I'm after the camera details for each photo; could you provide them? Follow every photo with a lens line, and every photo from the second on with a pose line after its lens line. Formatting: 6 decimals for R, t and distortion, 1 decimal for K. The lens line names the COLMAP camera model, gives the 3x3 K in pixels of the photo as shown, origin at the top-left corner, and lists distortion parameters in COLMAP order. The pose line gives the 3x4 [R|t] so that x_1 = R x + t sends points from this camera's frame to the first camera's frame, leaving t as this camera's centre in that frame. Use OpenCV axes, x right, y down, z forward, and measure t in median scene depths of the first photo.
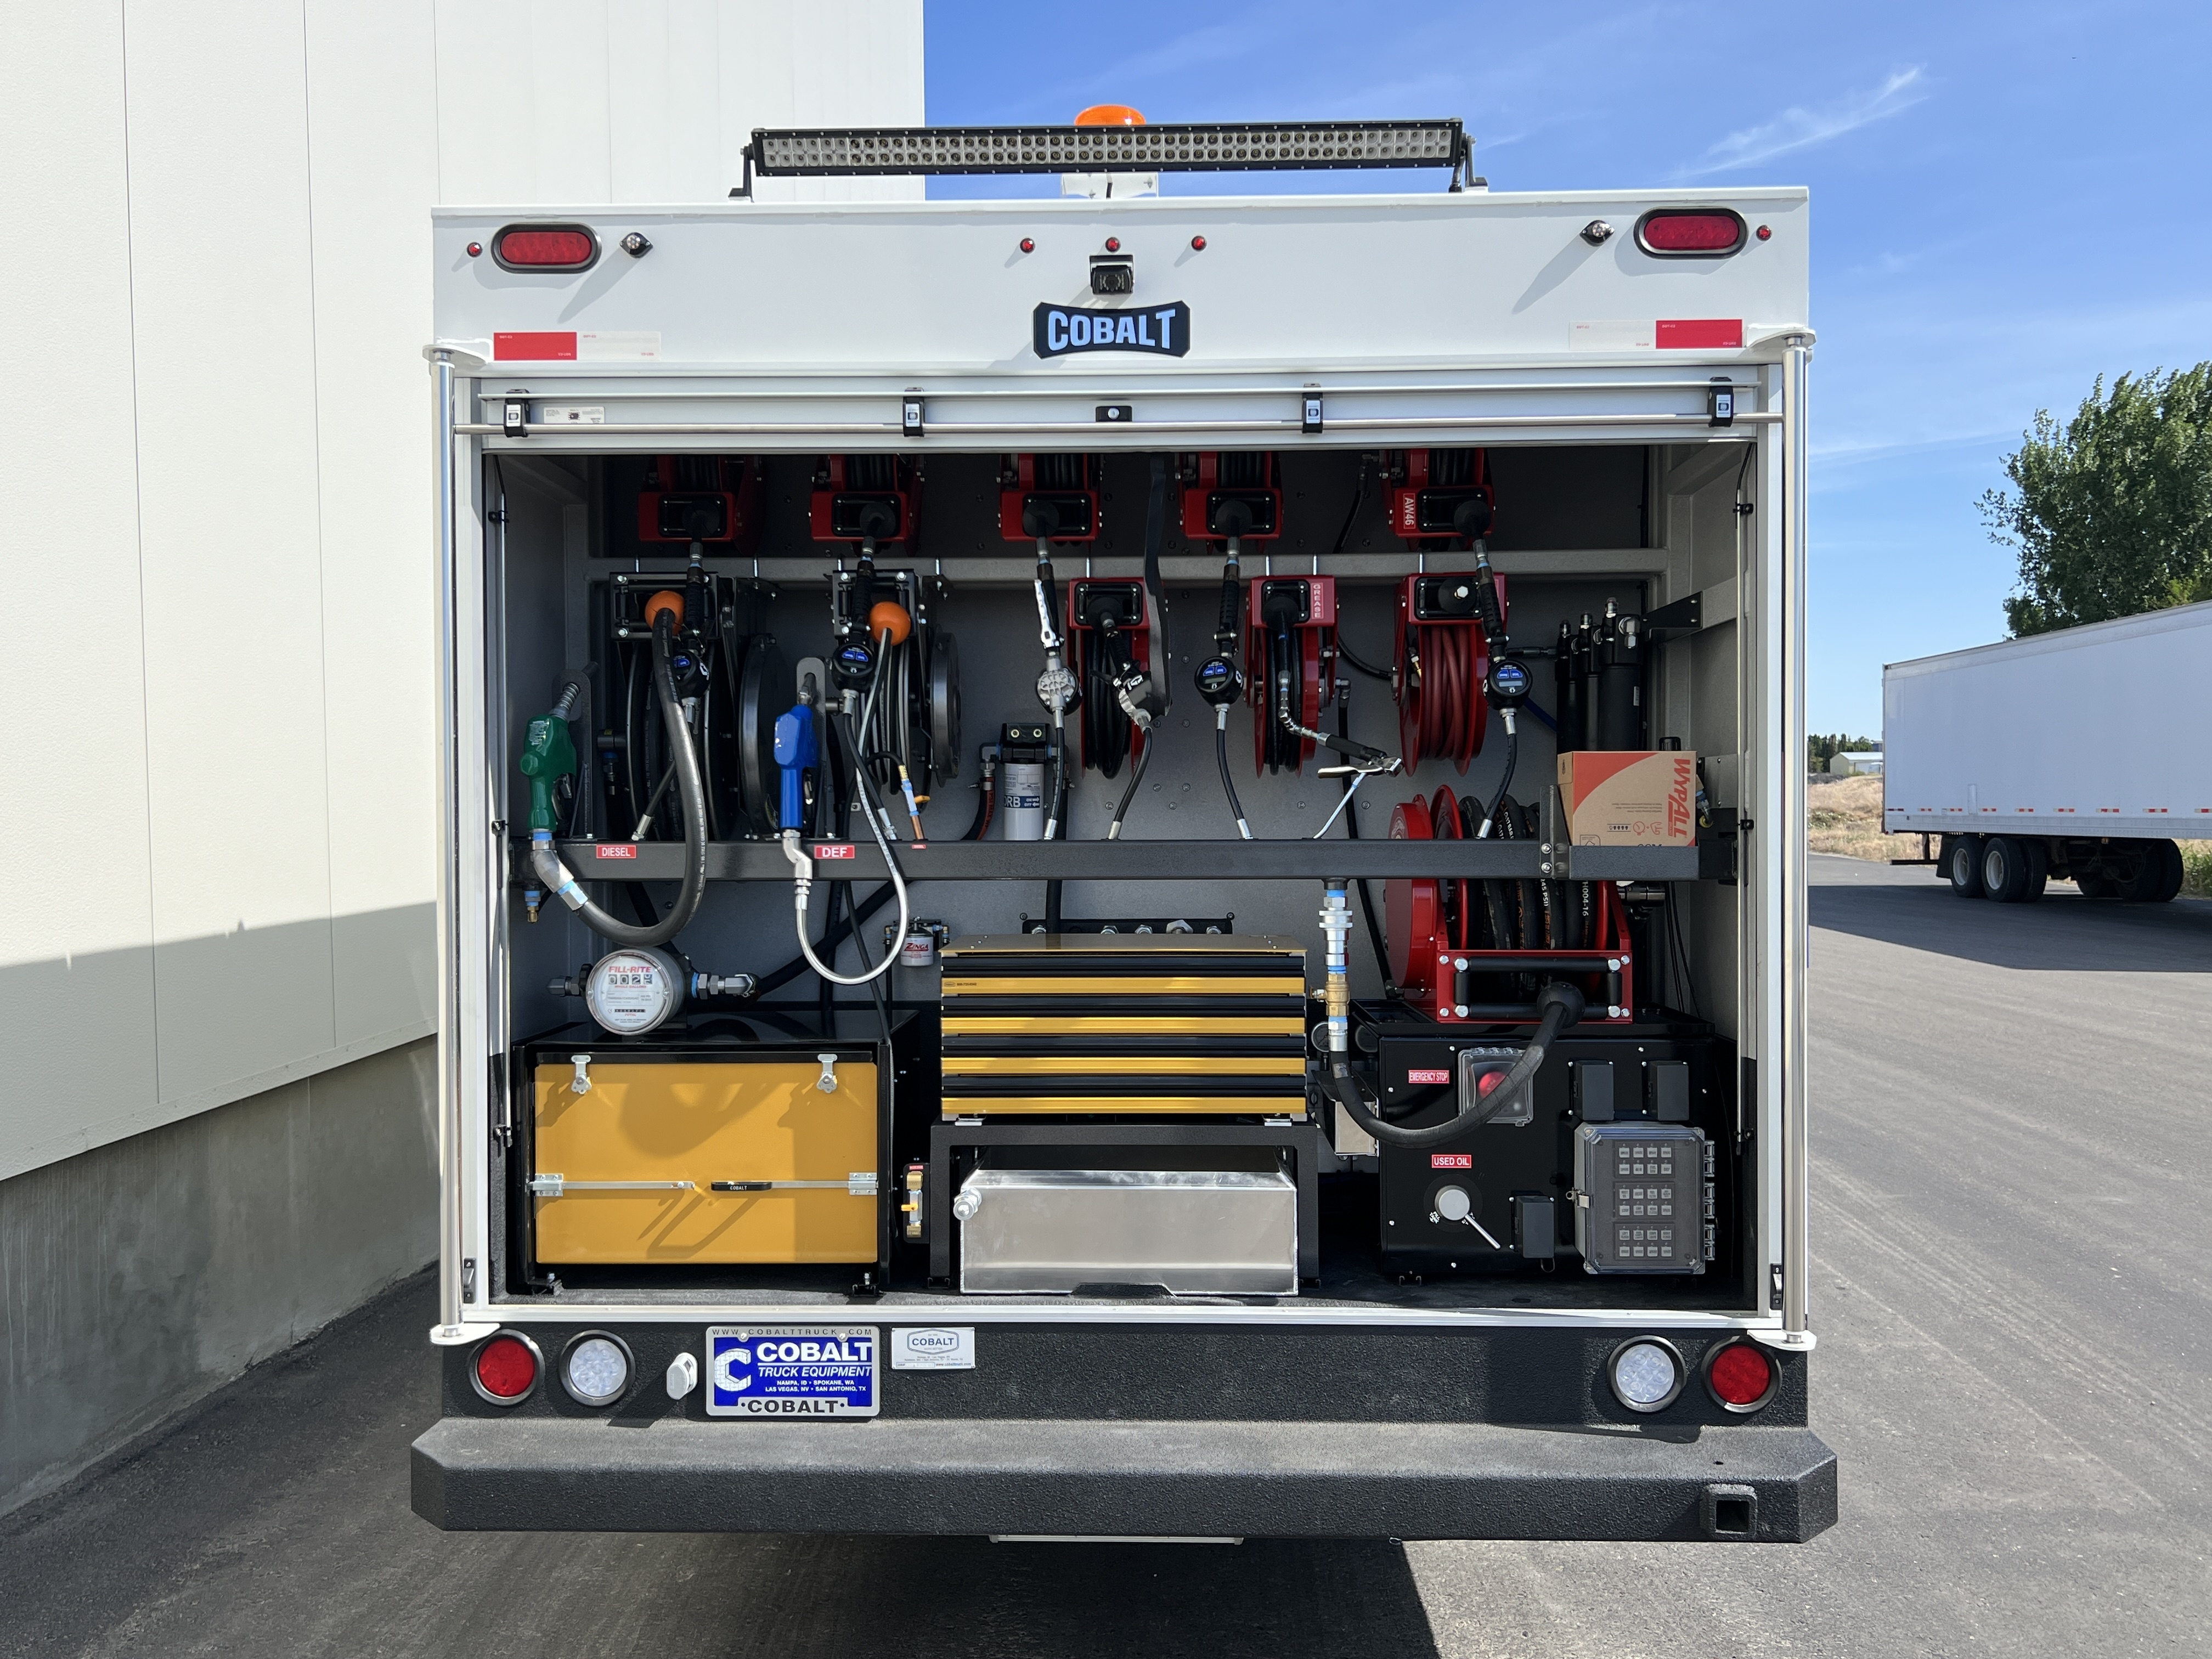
lens RADIAL K [[1819.0, 0, 1108.0], [0, 1819.0, 832.5], [0, 0, 1]] dist [0.134330, -0.276982]
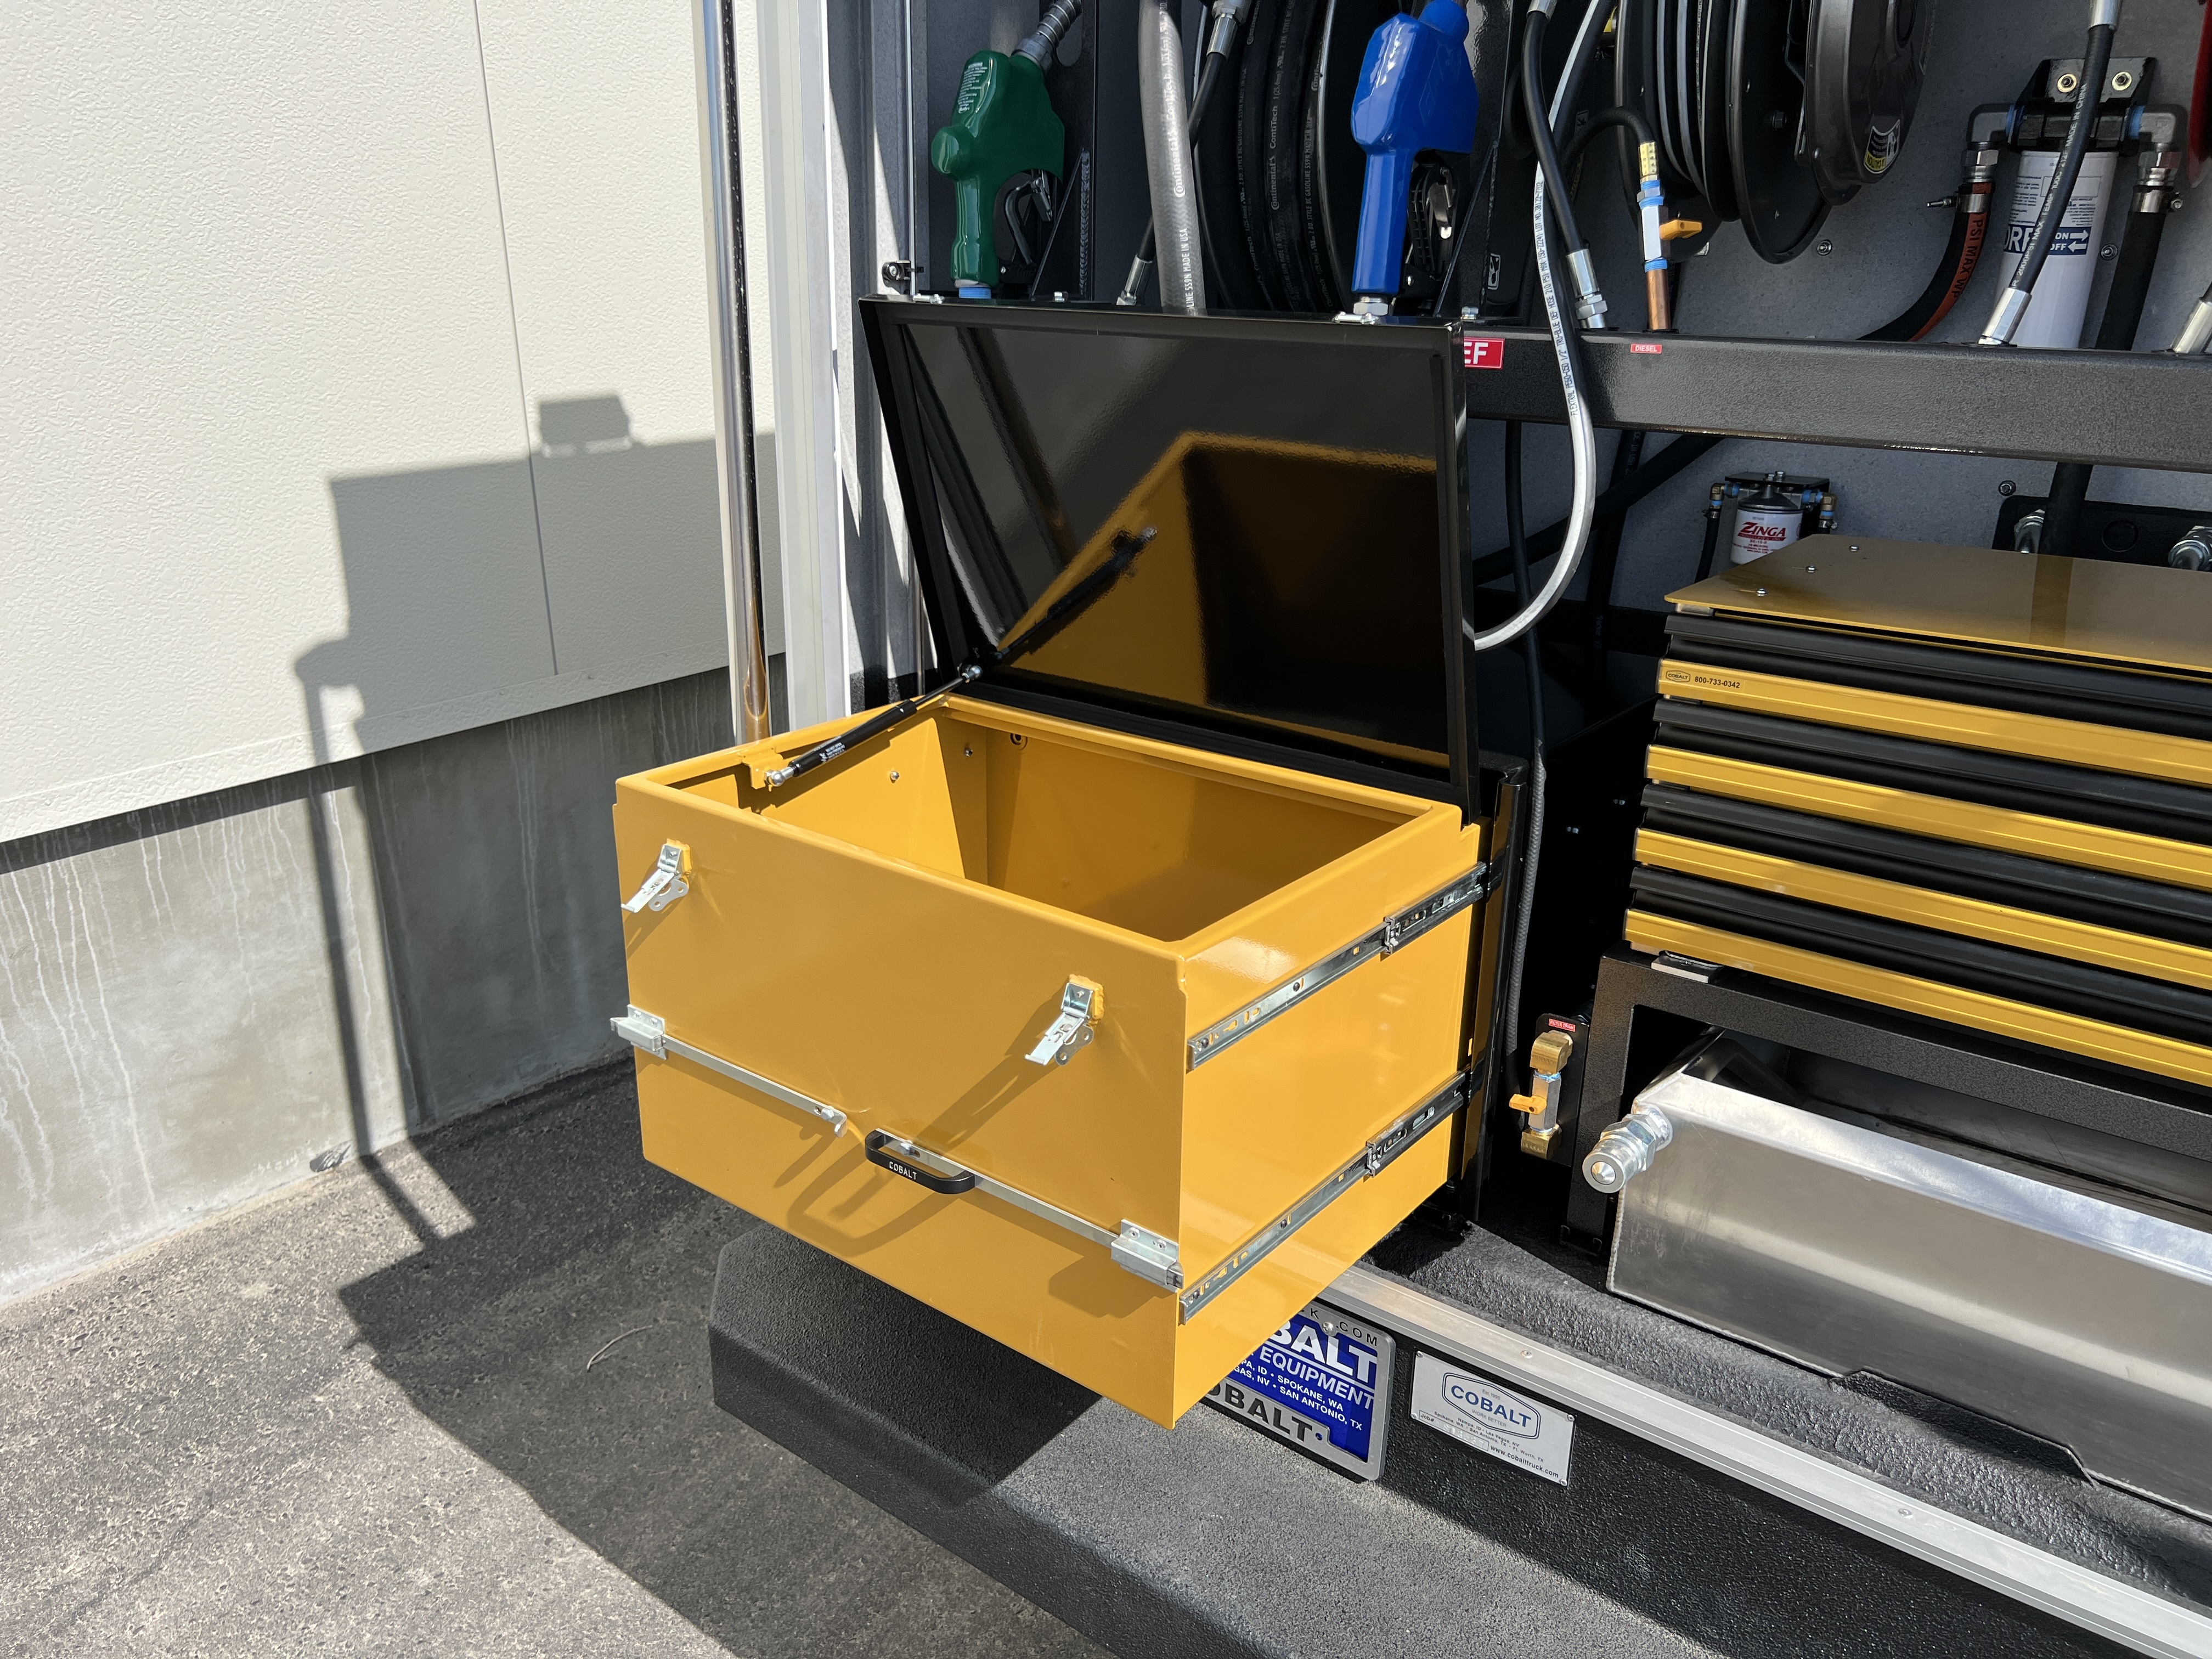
lens RADIAL K [[1654.8, 0, 1094.7], [0, 1654.8, 860.8], [0, 0, 1]] dist [0.062598, -0.085983]
pose [[0.806808, 0.218595, -0.548887, 0.030887], [-0.022865, 0.939892, 0.340704, -0.009744], [0.590372, -0.262333, 0.763311, 0.600818]]
